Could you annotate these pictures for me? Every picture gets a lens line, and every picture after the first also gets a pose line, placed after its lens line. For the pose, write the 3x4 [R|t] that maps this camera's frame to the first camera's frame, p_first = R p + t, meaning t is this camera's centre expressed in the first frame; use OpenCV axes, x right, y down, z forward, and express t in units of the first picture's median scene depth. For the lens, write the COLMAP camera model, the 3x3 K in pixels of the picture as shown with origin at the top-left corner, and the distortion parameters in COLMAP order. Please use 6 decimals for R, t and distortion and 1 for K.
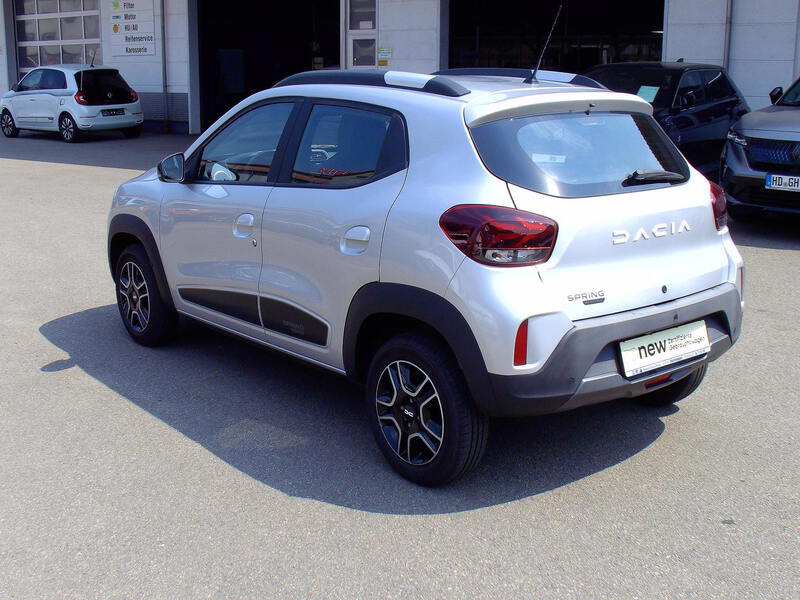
lens RADIAL K [[1004.2, 0, 396.6], [0, 1004.2, 285.9], [0, 0, 1]] dist [-0.217183, 0.363077]
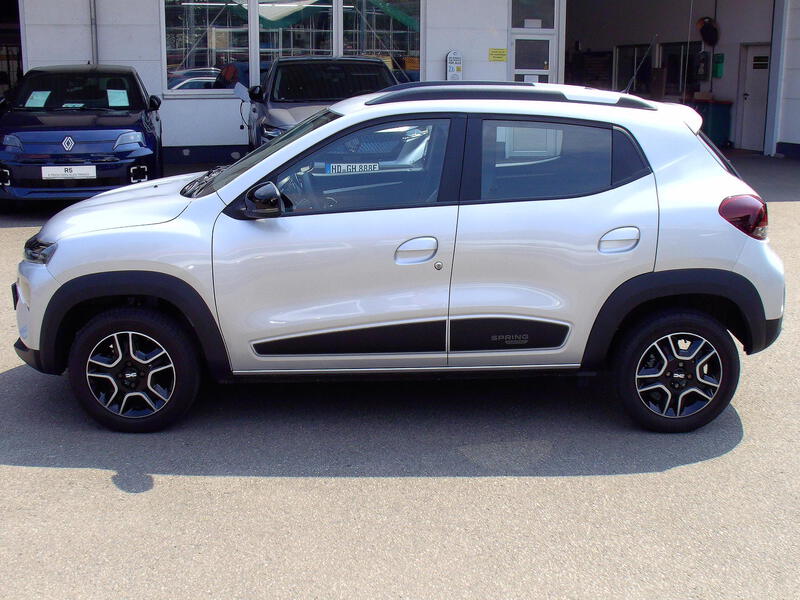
lens RADIAL K [[1004.2, 0, 396.6], [0, 1004.2, 285.9], [0, 0, 1]] dist [-0.217183, 0.363077]
pose [[0.610041, -0.169277, 0.774077, -0.888241], [0.165261, 0.982611, 0.084639, -0.109417], [-0.774944, 0.076292, 0.627408, 0.416879]]
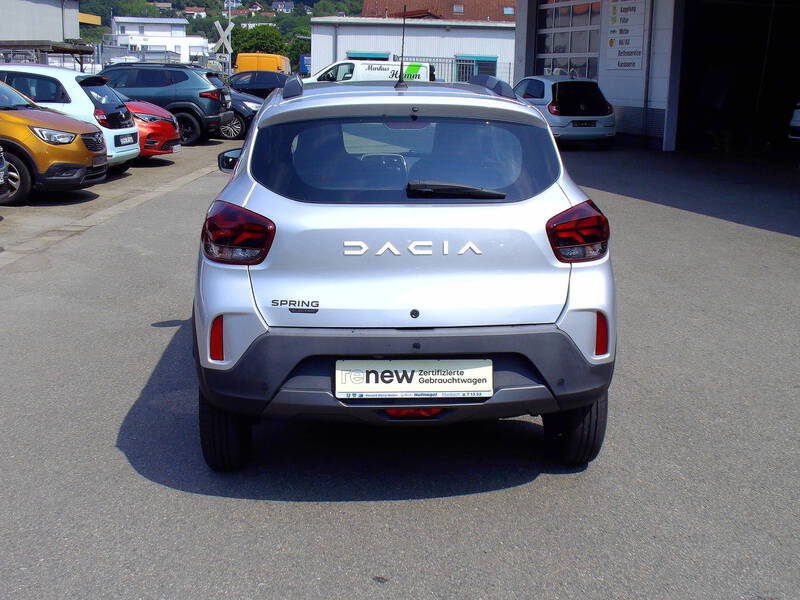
lens RADIAL K [[1004.2, 0, 396.6], [0, 1004.2, 285.9], [0, 0, 1]] dist [-0.217183, 0.363077]
pose [[0.821838, 0.127204, -0.555339, 0.606067], [-0.136785, 0.990300, 0.024408, -0.033041], [0.553057, 0.055902, 0.831266, 0.186954]]
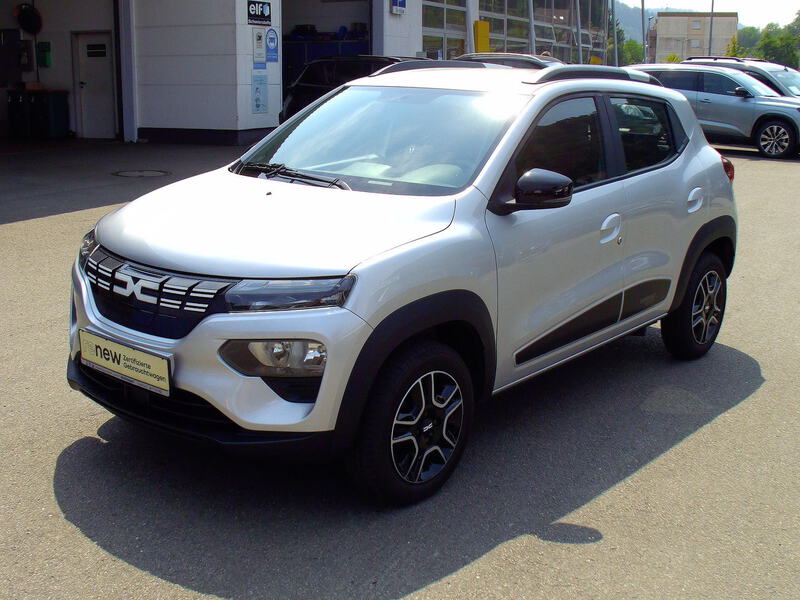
lens RADIAL K [[1004.2, 0, 396.6], [0, 1004.2, 285.9], [0, 0, 1]] dist [-0.217183, 0.363077]
pose [[-0.205541, -0.213674, 0.955037, -1.014315], [0.193432, 0.947752, 0.253673, -0.283777], [-0.959342, 0.236875, -0.153470, 1.333436]]
